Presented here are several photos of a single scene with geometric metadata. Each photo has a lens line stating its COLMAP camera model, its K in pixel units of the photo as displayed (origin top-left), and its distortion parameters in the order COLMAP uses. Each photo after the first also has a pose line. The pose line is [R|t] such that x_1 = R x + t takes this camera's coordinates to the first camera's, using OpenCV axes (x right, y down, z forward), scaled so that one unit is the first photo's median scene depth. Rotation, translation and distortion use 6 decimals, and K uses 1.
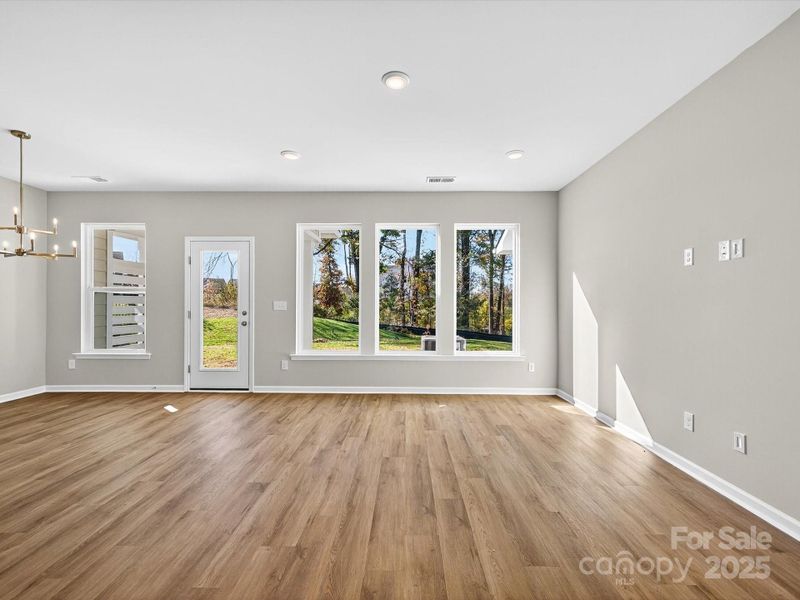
lens RADIAL K [[358.2, 0, 403.4], [0, 358.2, 301.5], [0, 0, 1]] dist [-0.003852, -0.000091]
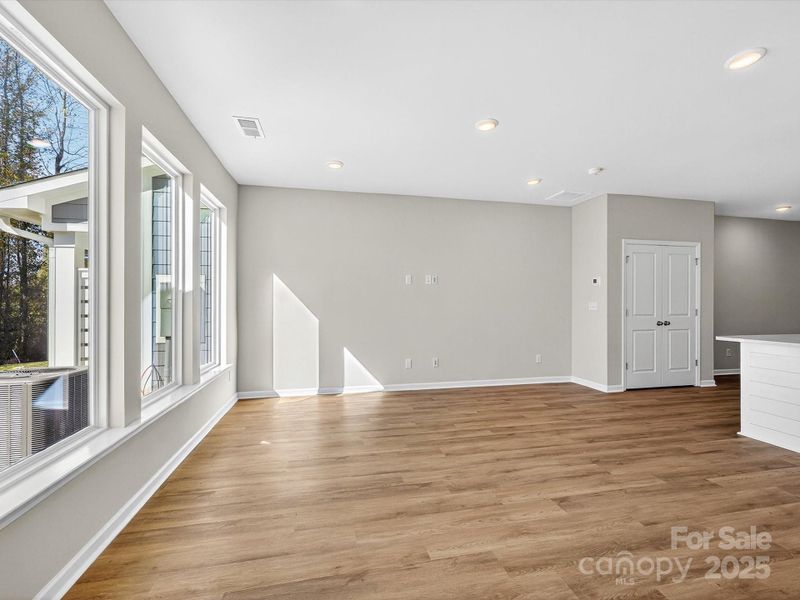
lens RADIAL K [[358.8, 0, 399.5], [0, 358.8, 304.0], [0, 0, 1]] dist [-0.001285, 0.000404]
pose [[-0.214549, -0.004413, 0.976703, -0.802860], [-0.008646, 0.999959, 0.002619, 0.003140], [-0.976675, -0.007882, -0.214578, 1.067508]]
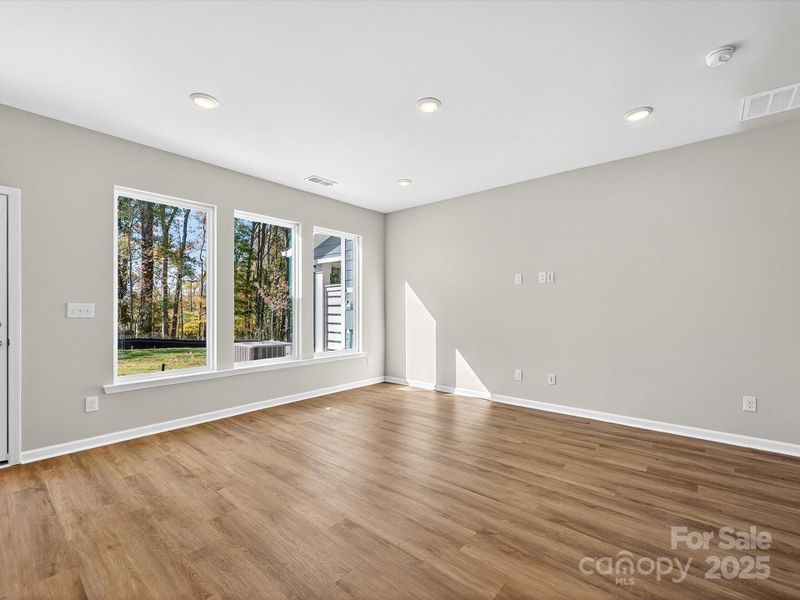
lens RADIAL K [[358.8, 0, 399.5], [0, 358.8, 304.0], [0, 0, 1]] dist [-0.001285, 0.000404]
pose [[0.645693, 0.002405, 0.763594, -0.635252], [-0.003056, 0.999995, -0.000565, -0.000882], [-0.763591, -0.001969, 0.645697, 0.238999]]
